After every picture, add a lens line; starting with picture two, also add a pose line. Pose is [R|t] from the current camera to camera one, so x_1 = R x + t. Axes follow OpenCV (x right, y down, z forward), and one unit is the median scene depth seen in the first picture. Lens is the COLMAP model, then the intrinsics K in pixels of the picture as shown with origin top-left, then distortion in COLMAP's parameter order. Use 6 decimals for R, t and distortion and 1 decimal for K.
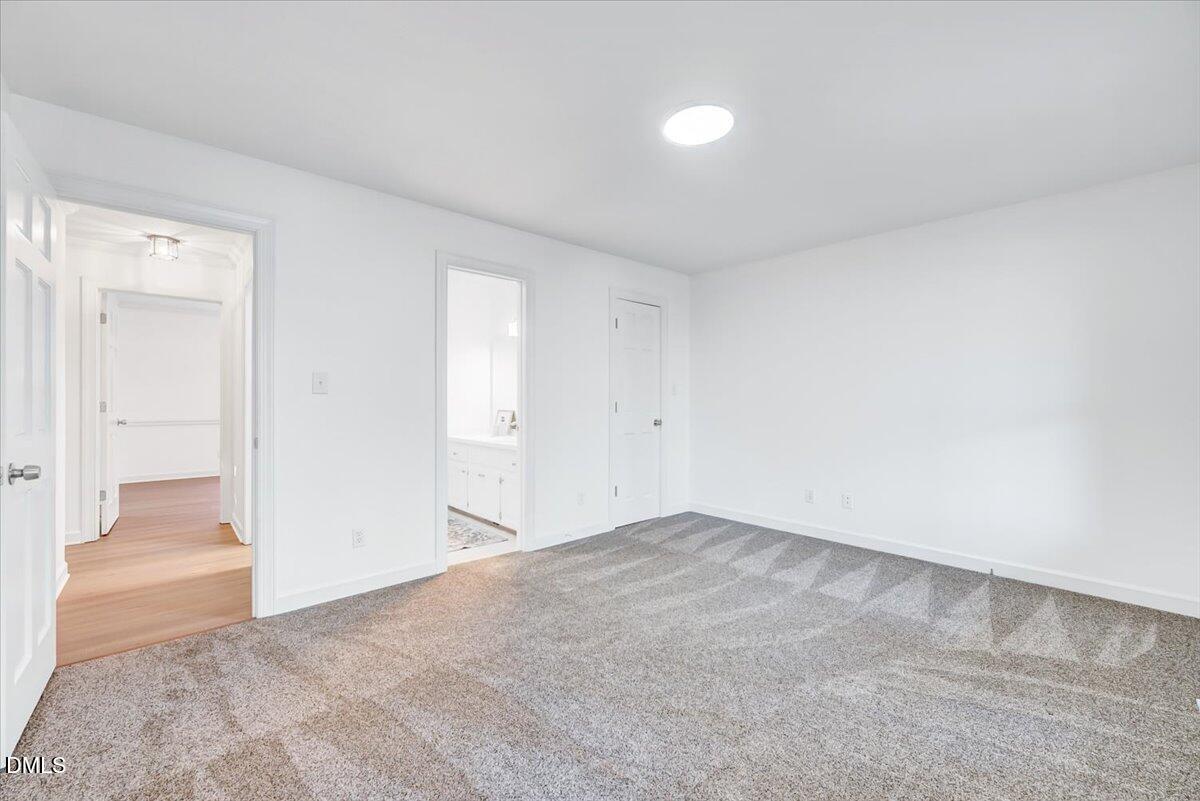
lens RADIAL K [[482.5, 0, 597.1], [0, 482.5, 402.7], [0, 0, 1]] dist [-0.014027, 0.000019]
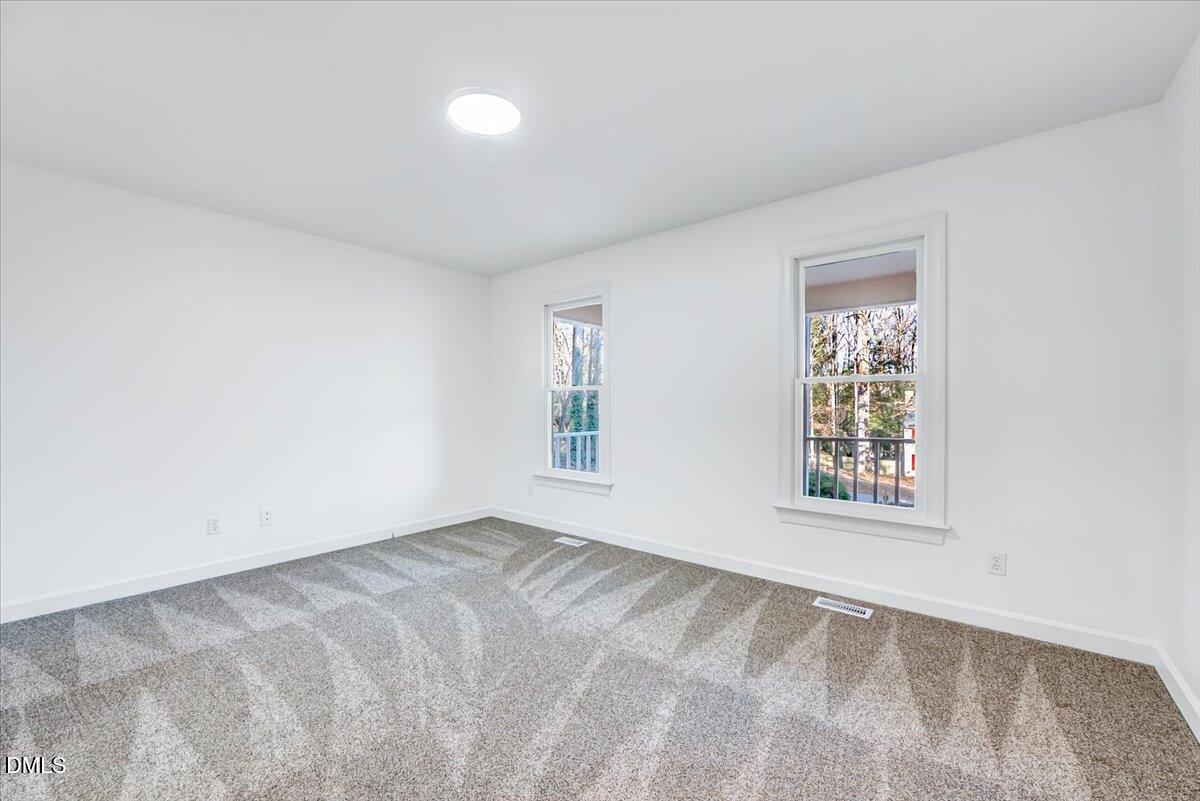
lens RADIAL K [[482.5, 0, 597.1], [0, 482.5, 402.7], [0, 0, 1]] dist [-0.014027, 0.000019]
pose [[-0.134048, 0.000356, 0.990975, -0.585222], [0.011541, 0.999933, 0.001201, -0.000156], [-0.990908, 0.011597, -0.134043, 0.683108]]
